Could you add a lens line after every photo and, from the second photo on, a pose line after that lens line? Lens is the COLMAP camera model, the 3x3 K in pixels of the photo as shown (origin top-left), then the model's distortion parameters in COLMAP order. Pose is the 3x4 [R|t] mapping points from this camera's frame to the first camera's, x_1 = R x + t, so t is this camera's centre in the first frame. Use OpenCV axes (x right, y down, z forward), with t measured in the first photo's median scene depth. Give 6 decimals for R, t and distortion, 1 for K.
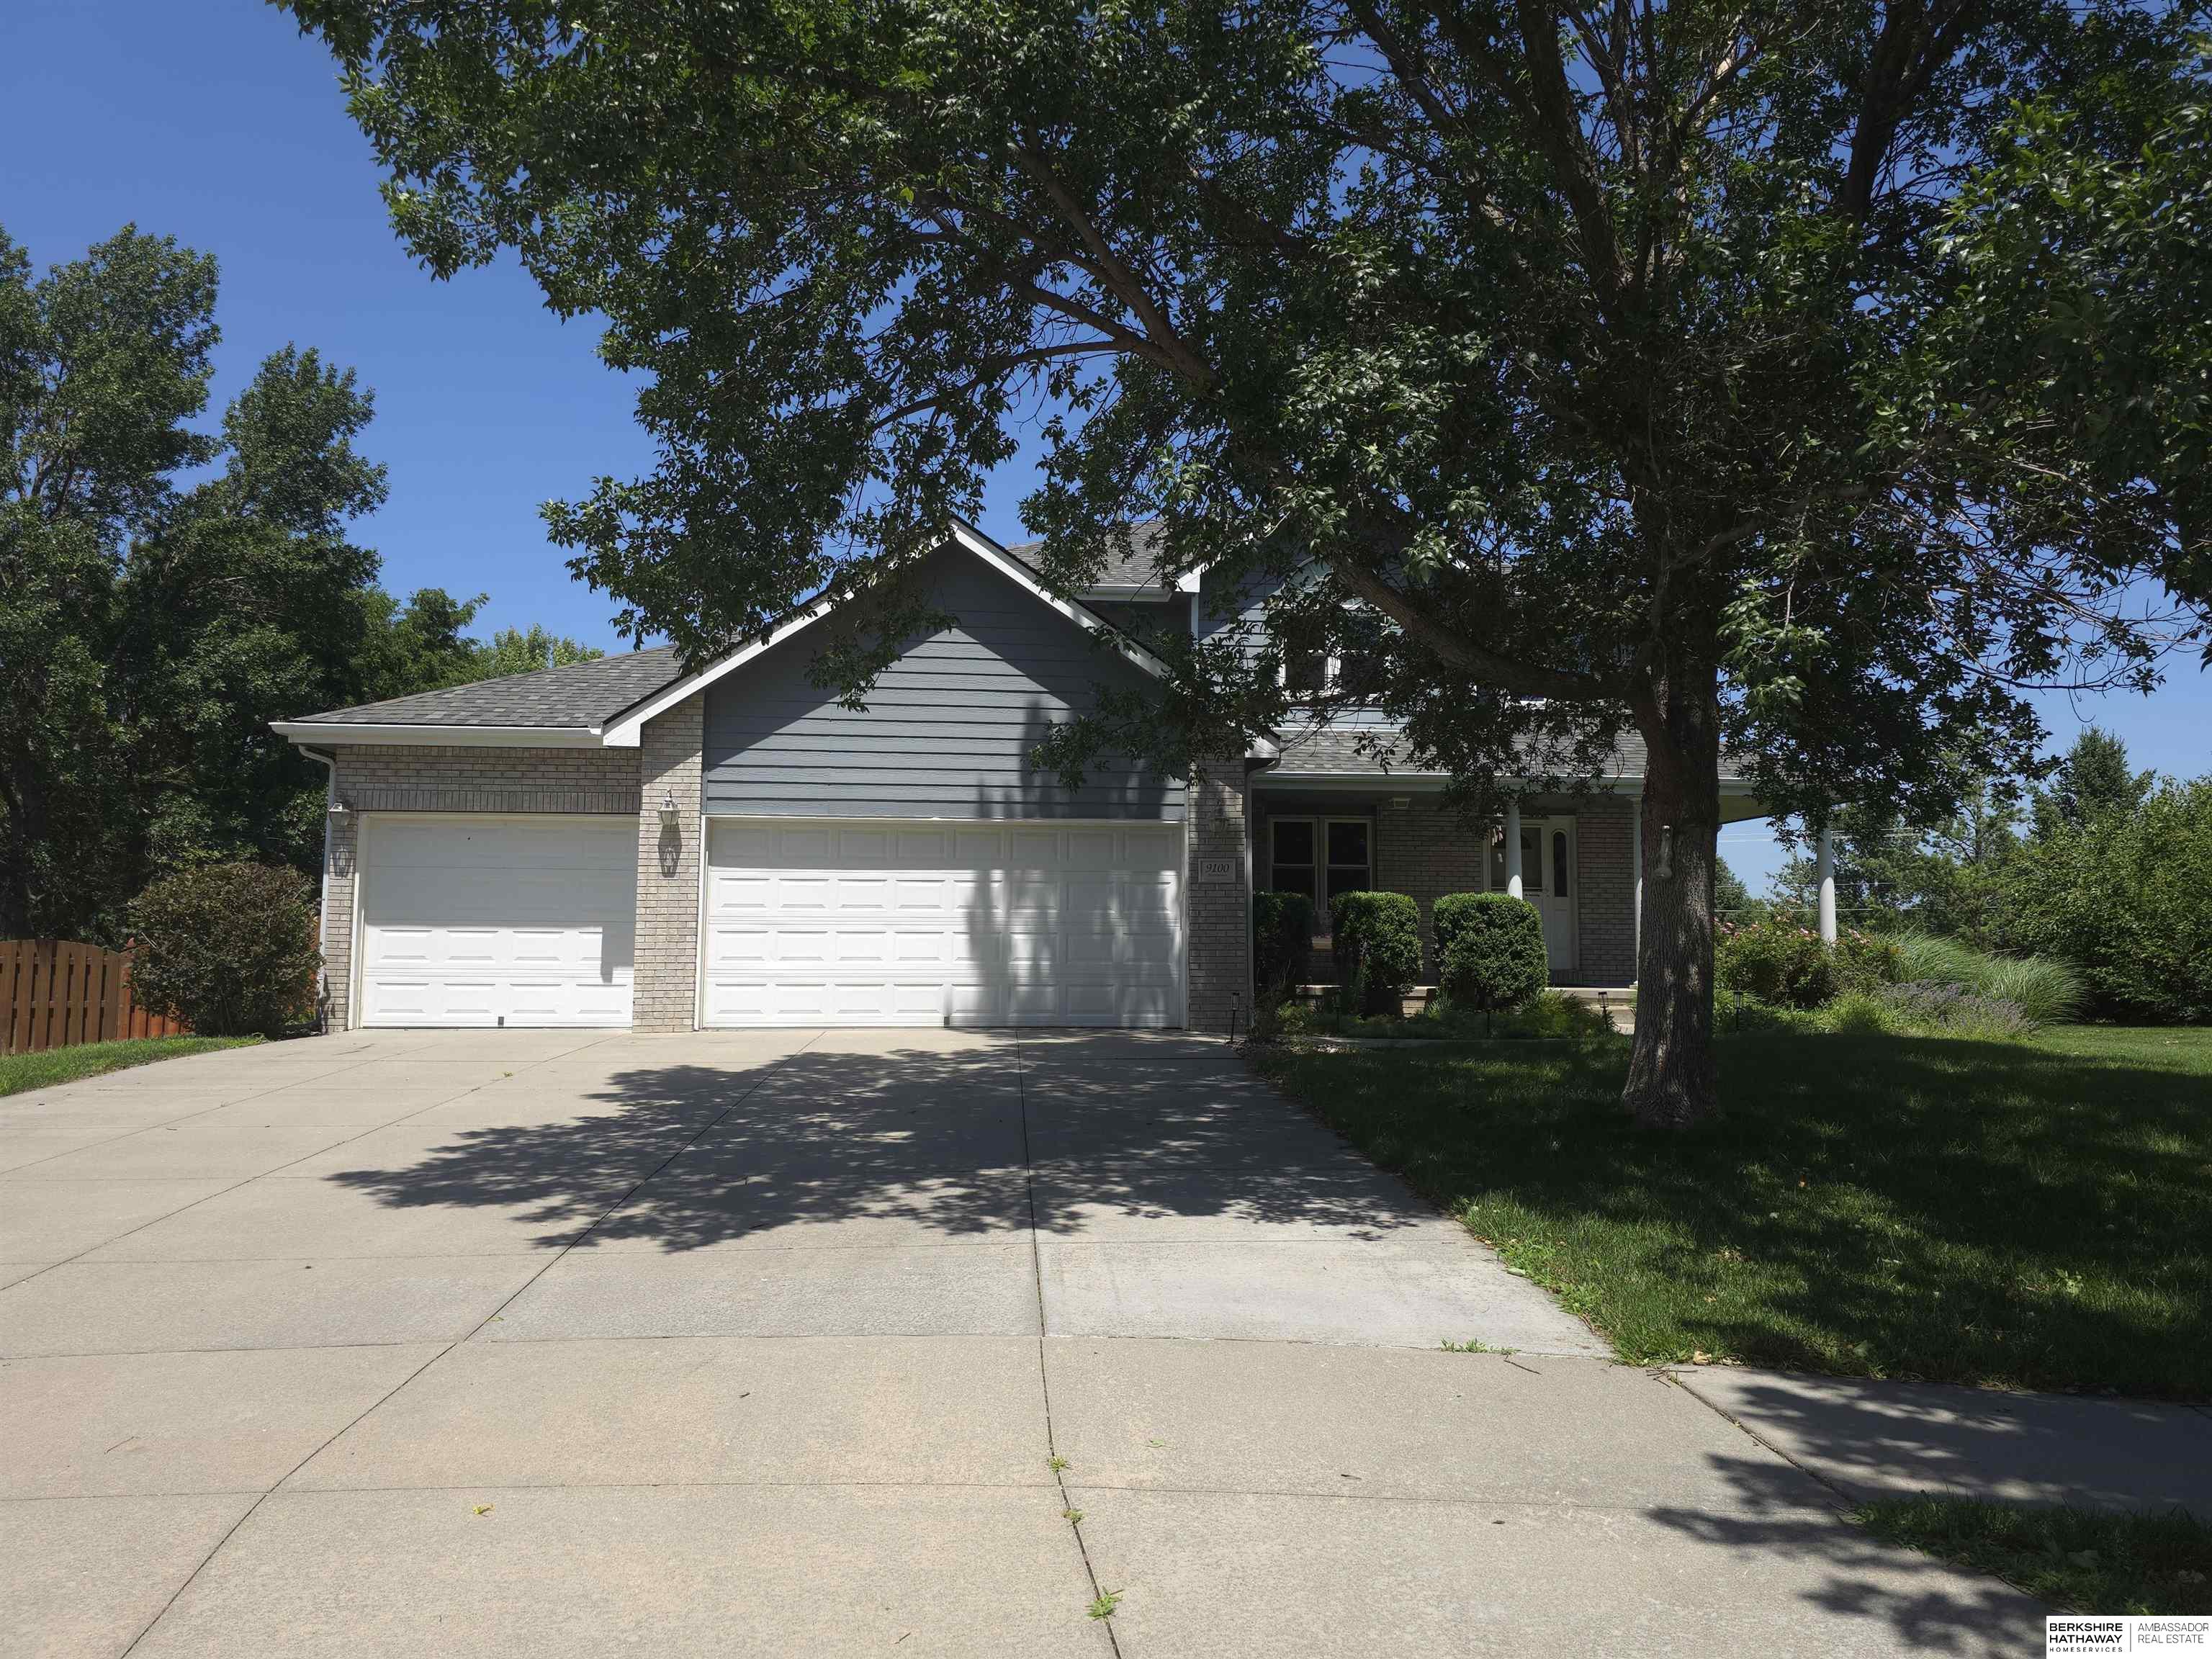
lens RADIAL K [[1474.2, 0, 1108.9], [0, 1474.2, 820.8], [0, 0, 1]] dist [0.073738, -0.053342]
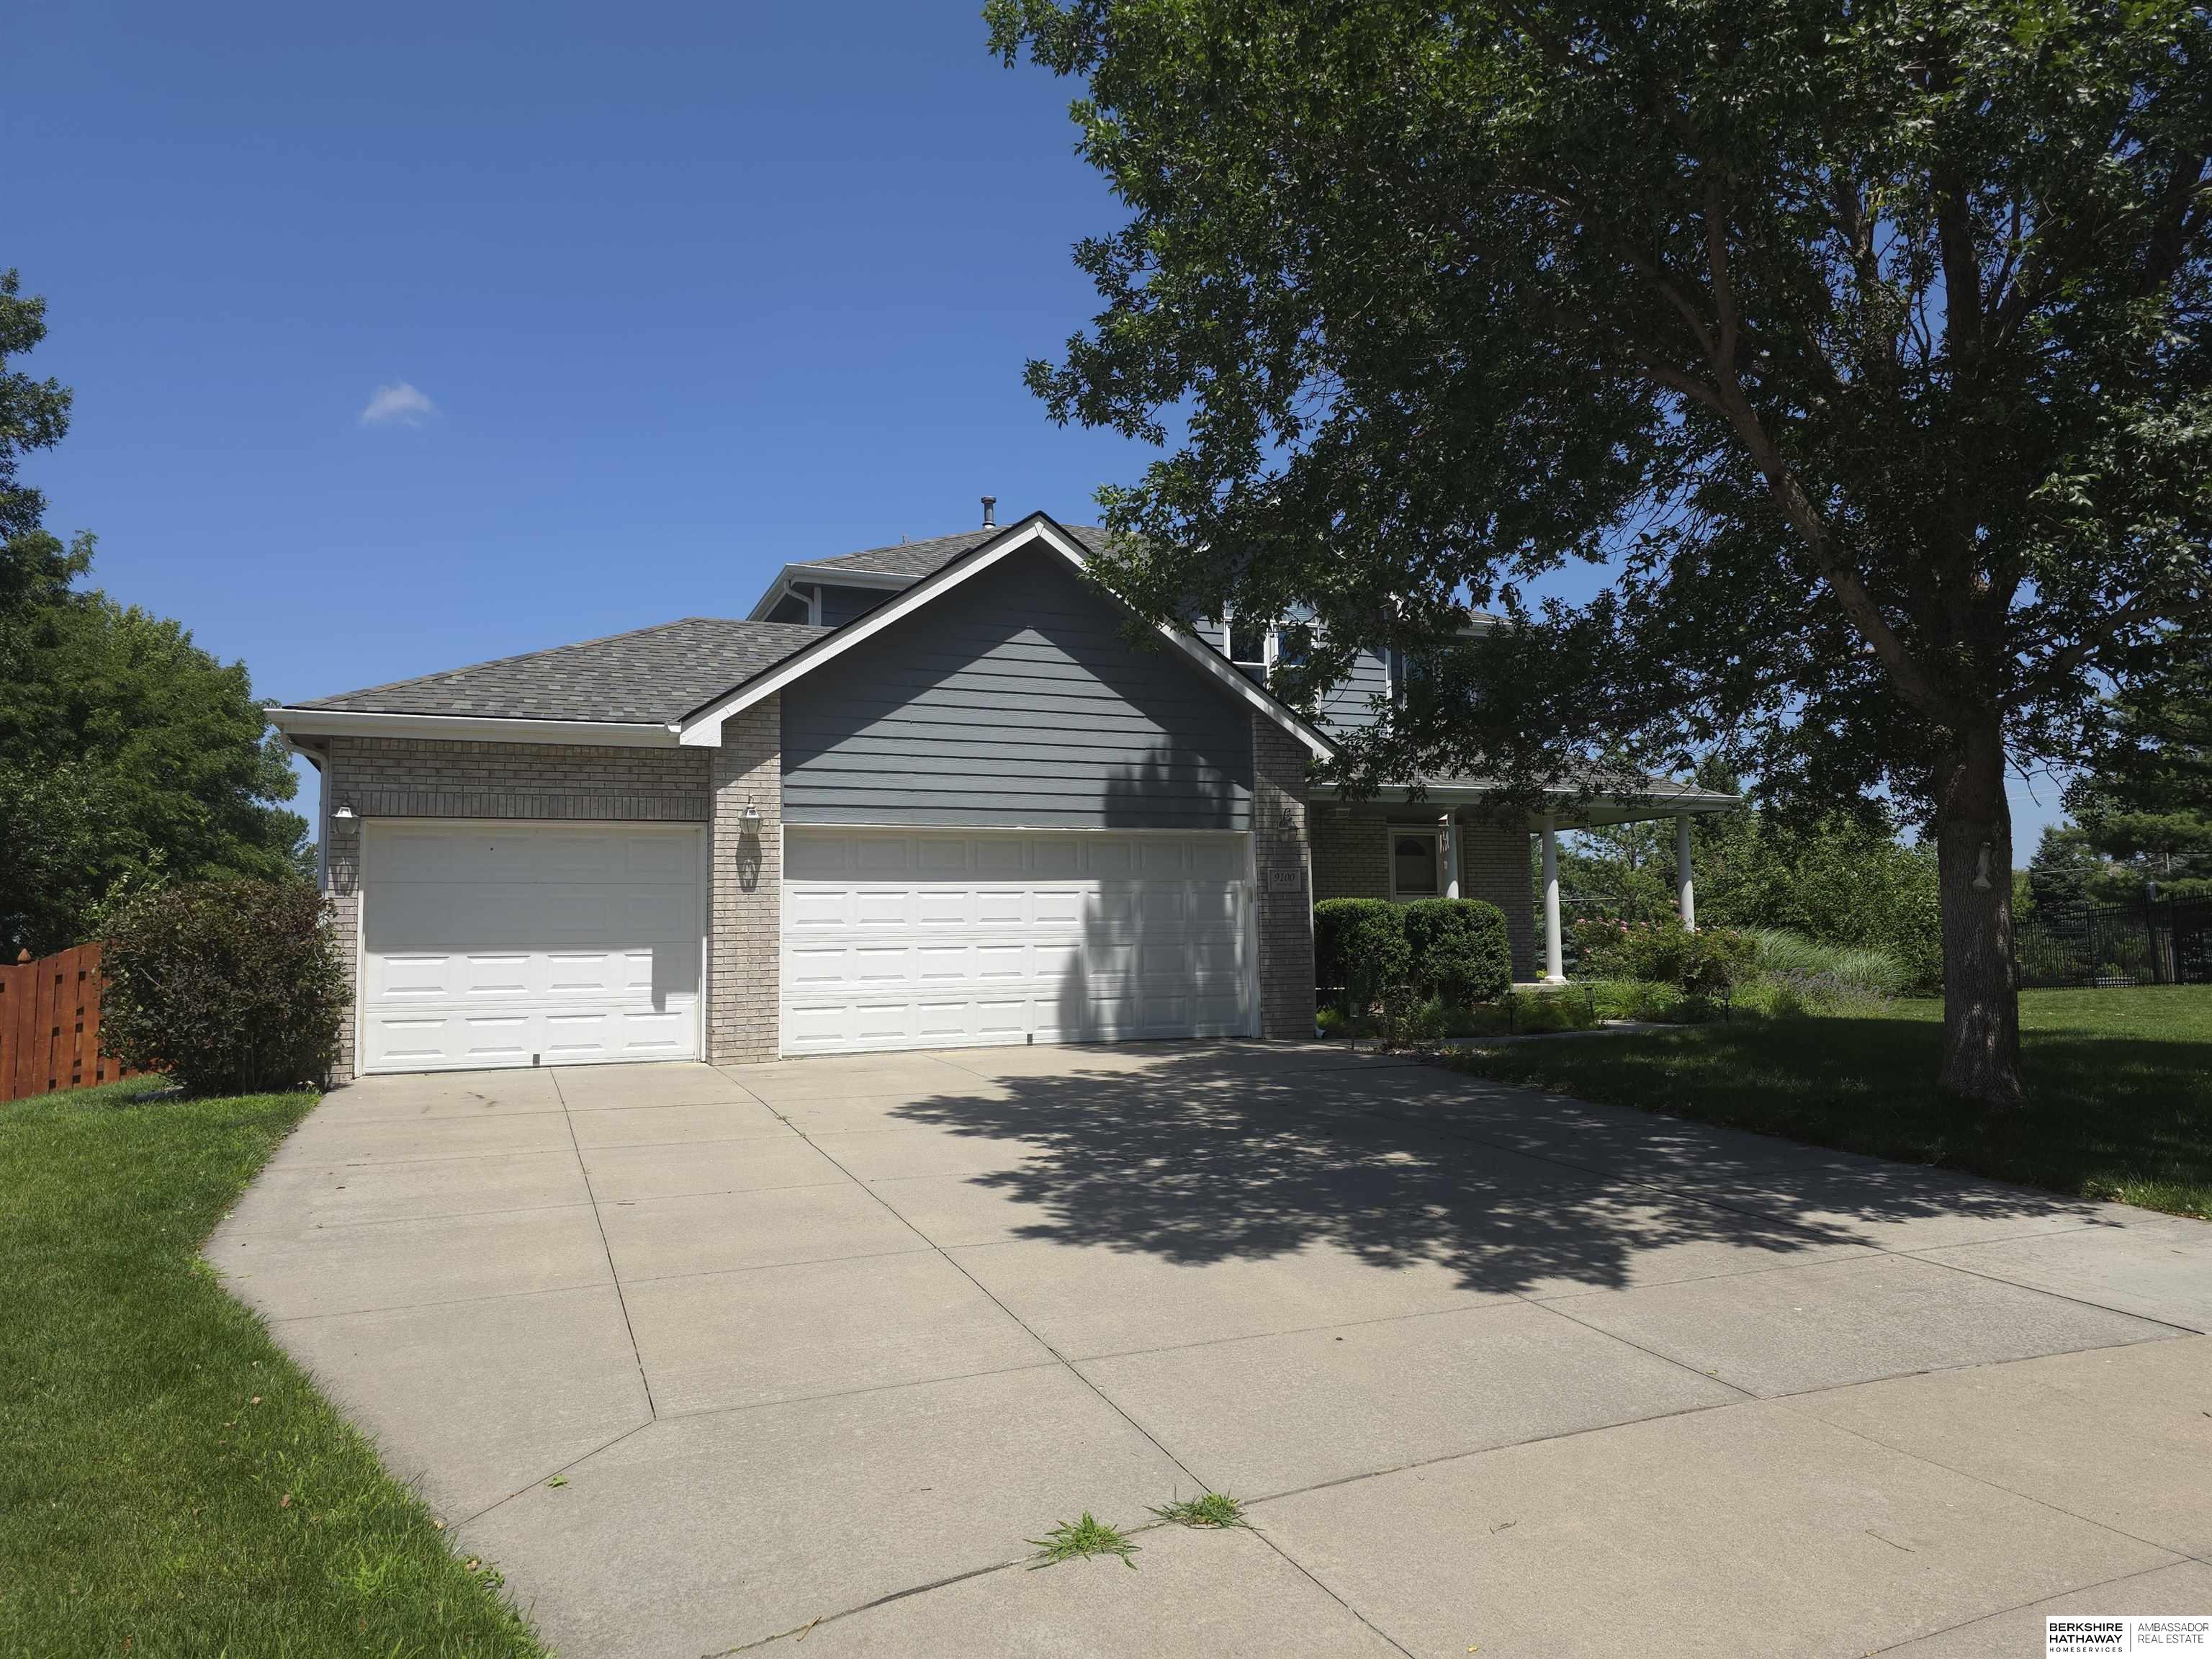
lens RADIAL K [[1474.2, 0, 1108.9], [0, 1474.2, 820.8], [0, 0, 1]] dist [0.073738, -0.053342]
pose [[0.952357, 0.004207, 0.304957, -0.359183], [-0.003795, 0.999991, -0.001946, -0.004187], [-0.304962, 0.000696, 0.952364, 0.072548]]
